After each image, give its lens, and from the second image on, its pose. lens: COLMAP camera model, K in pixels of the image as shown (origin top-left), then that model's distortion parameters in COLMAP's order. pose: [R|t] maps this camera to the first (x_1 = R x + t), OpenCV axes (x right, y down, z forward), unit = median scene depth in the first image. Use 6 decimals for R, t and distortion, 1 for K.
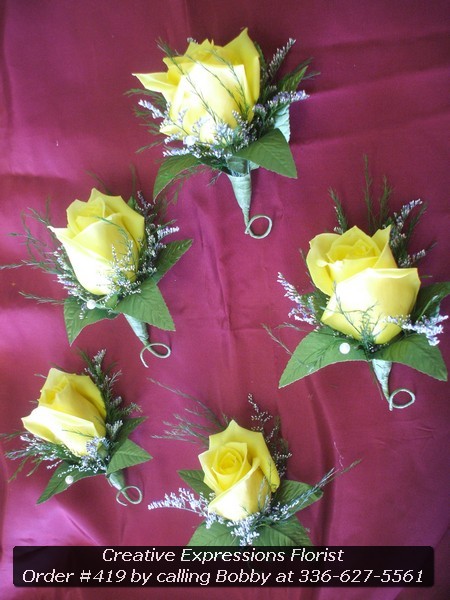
lens RADIAL K [[644.3, 0, 225.0], [0, 644.3, 300.0], [0, 0, 1]] dist [-0.157851, 0.052483]
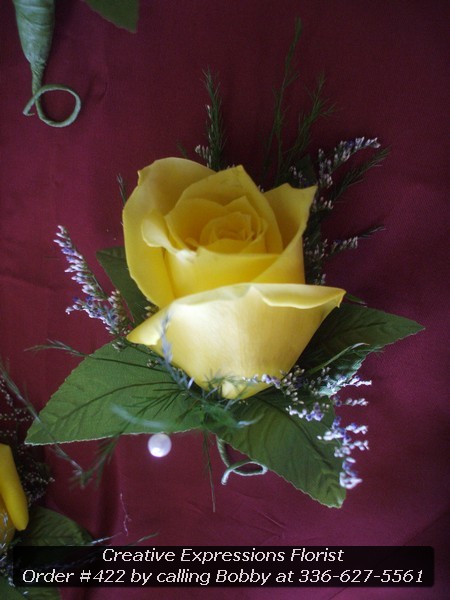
lens RADIAL K [[644.3, 0, 225.0], [0, 644.3, 300.0], [0, 0, 1]] dist [-0.157851, 0.052483]
pose [[0.947860, 0.169653, 0.269776, 0.081009], [-0.227540, 0.952973, 0.200172, -0.109227], [-0.223129, -0.251120, 0.941888, 0.519751]]
